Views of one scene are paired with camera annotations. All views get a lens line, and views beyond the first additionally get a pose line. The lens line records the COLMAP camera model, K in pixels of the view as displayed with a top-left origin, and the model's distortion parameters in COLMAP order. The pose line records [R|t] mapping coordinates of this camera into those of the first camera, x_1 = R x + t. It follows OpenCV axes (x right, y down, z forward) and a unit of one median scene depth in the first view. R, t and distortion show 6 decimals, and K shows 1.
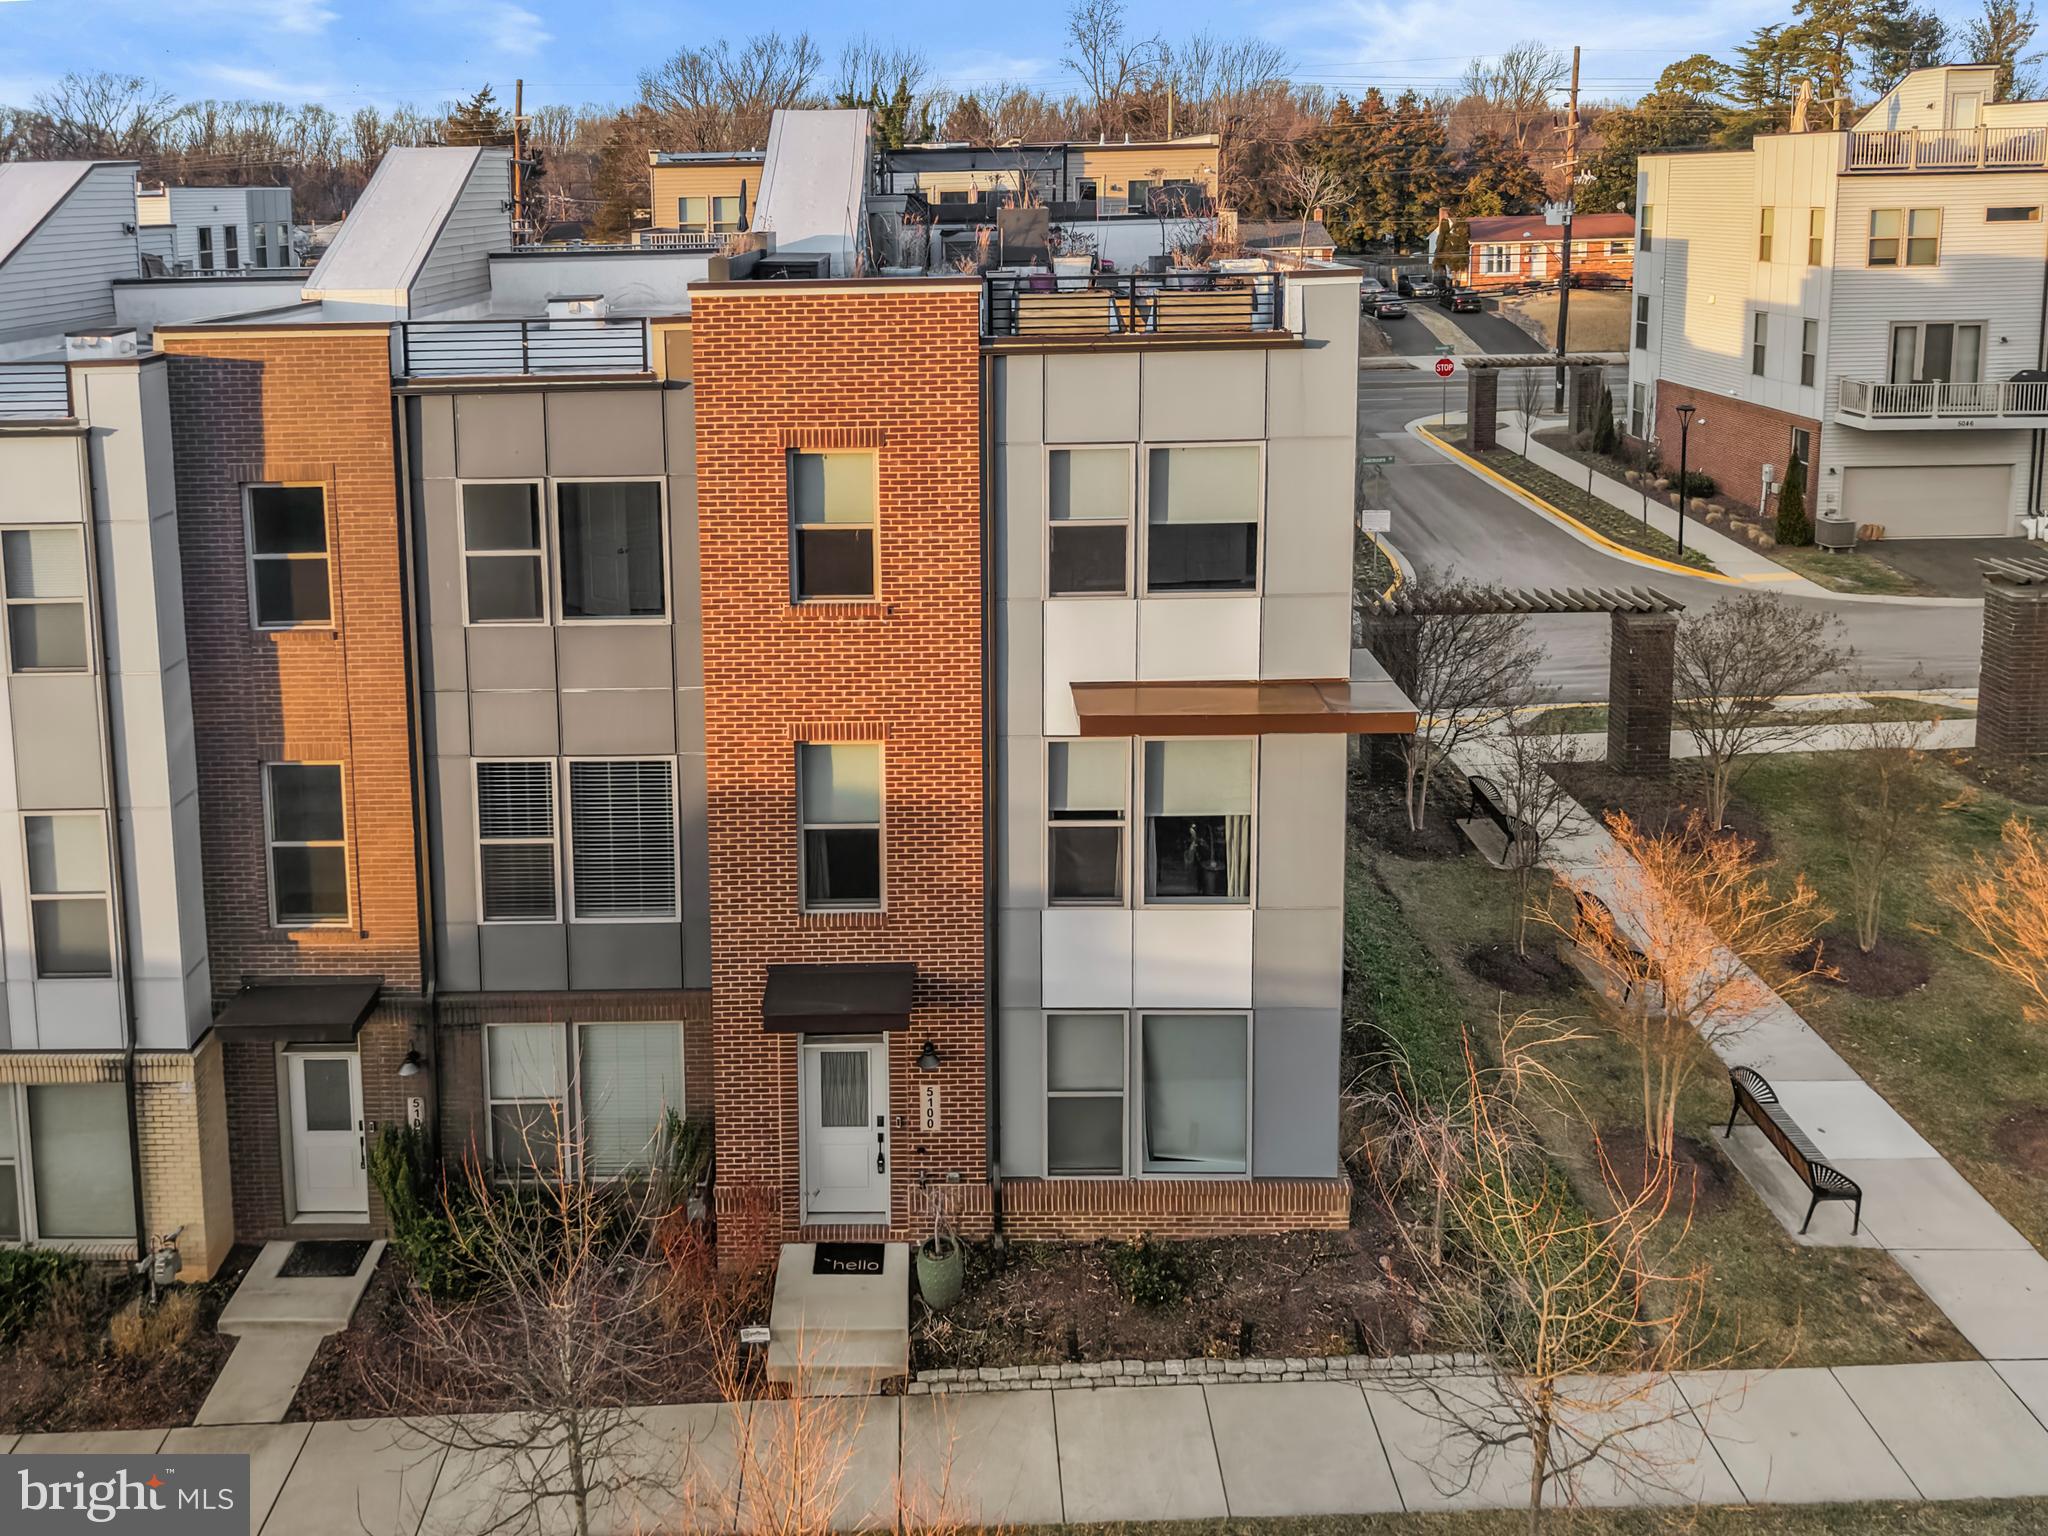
lens RADIAL K [[1597.9, 0, 924.4], [0, 1597.9, 379.8], [0, 0, 1]] dist [0.008486, -0.004670]
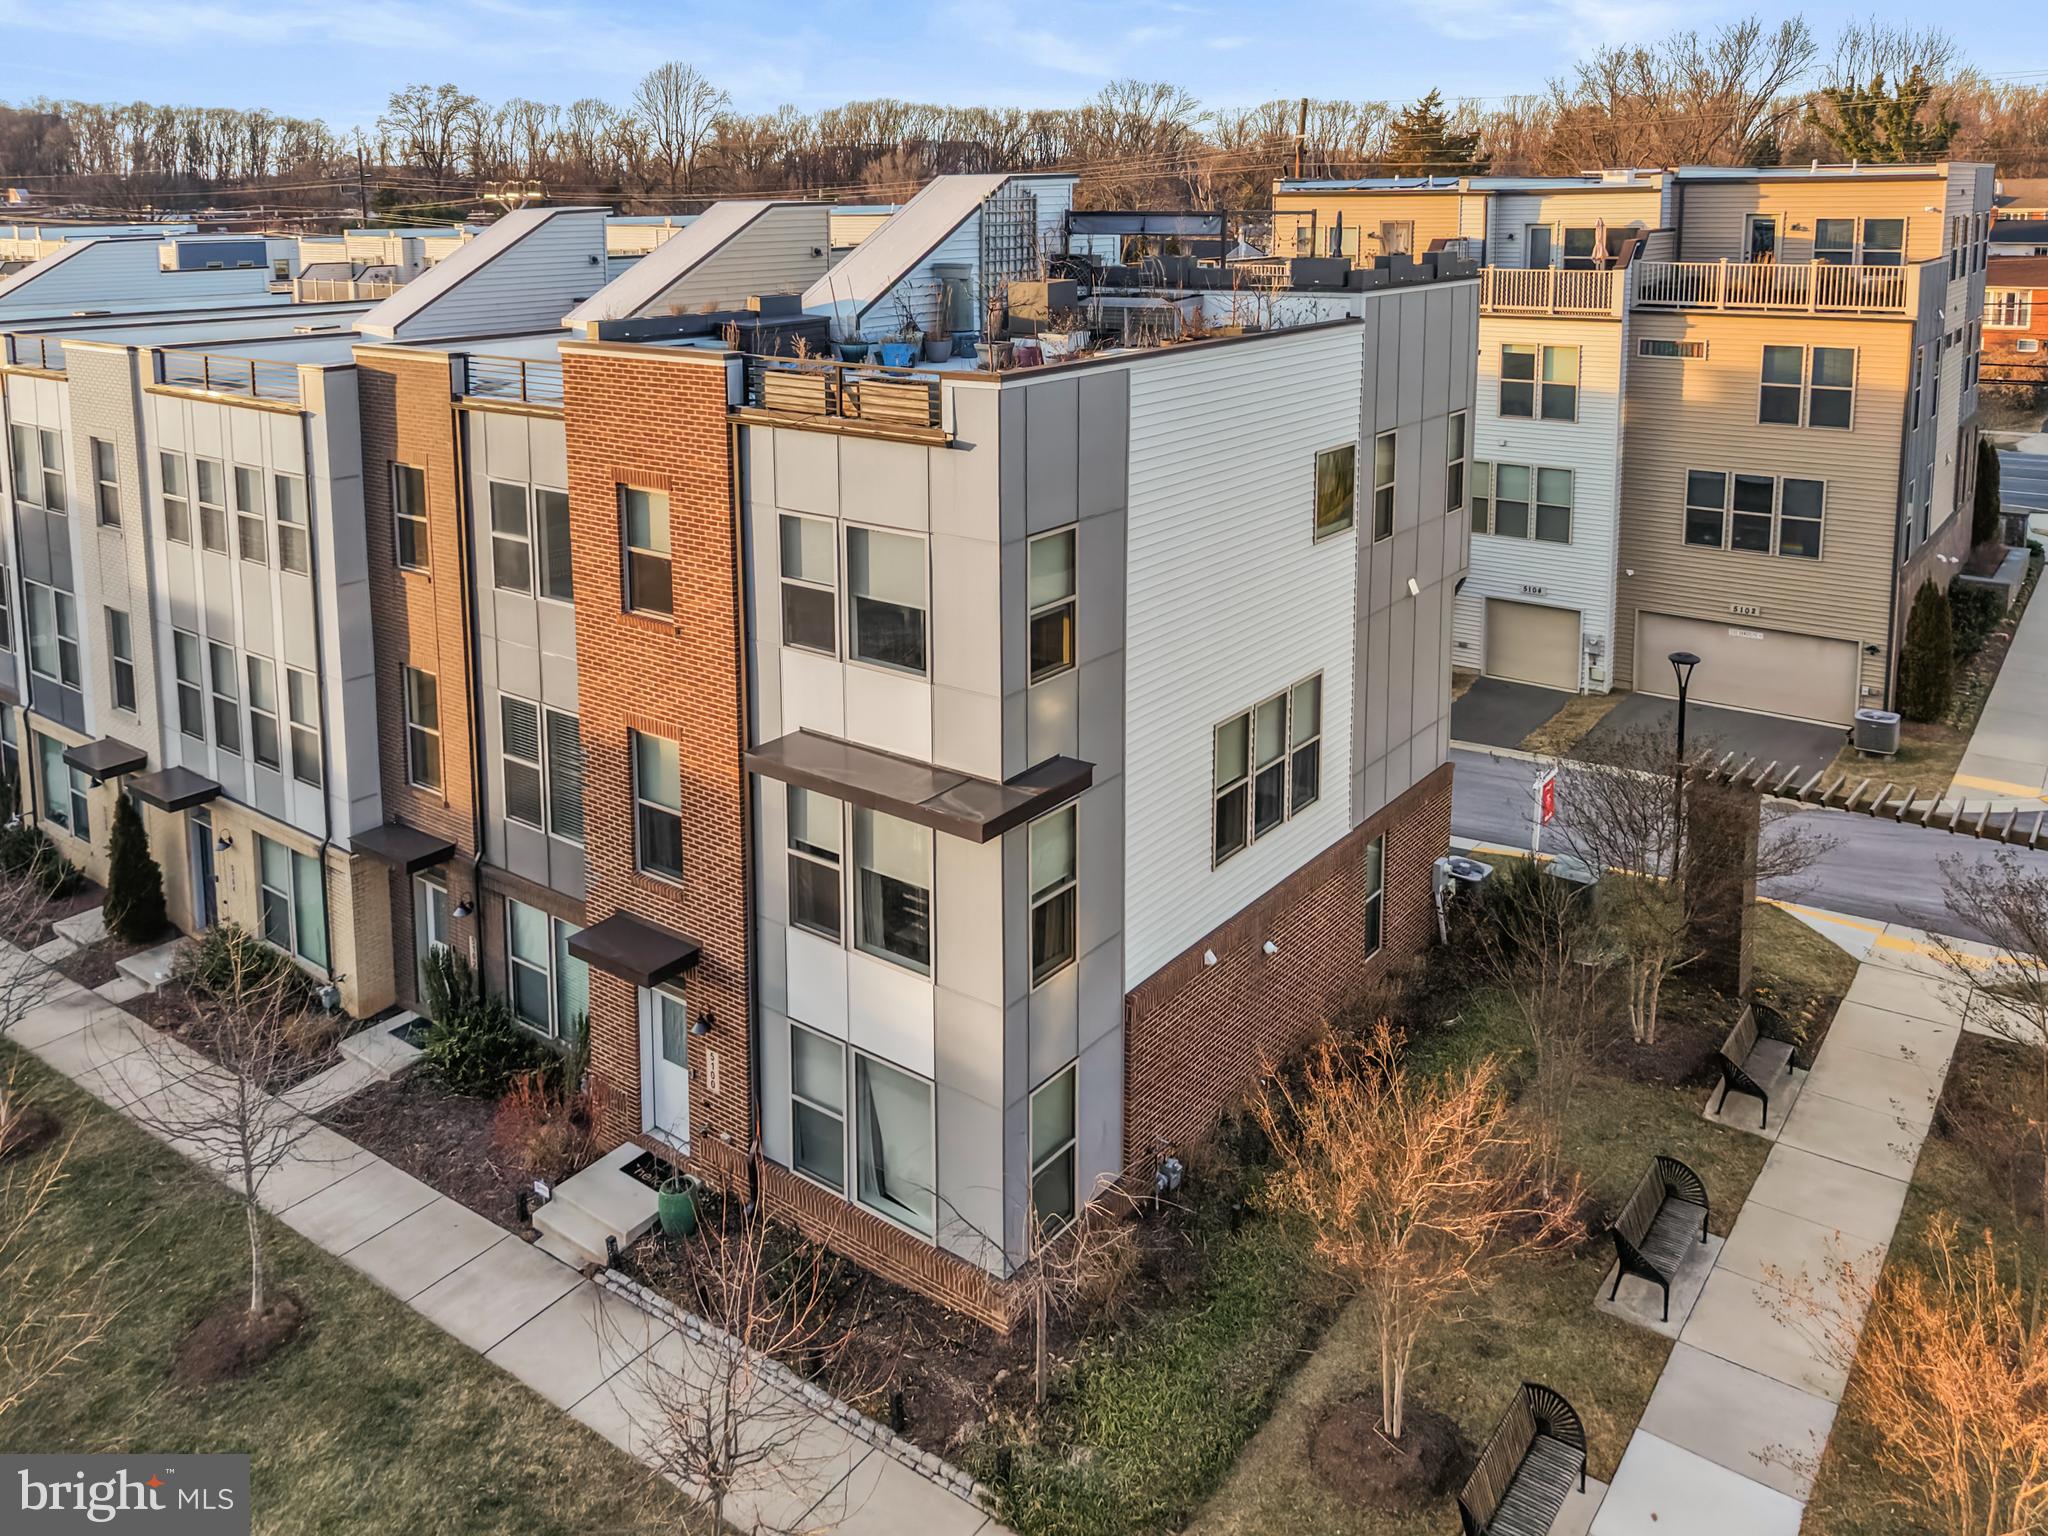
lens RADIAL K [[1597.9, 0, 924.4], [0, 1597.9, 379.8], [0, 0, 1]] dist [0.008486, -0.004670]
pose [[0.794356, 0.083560, -0.601678, 0.781976], [-0.080856, 0.996225, 0.031605, -0.087819], [0.602048, 0.023544, 0.798113, 0.166370]]
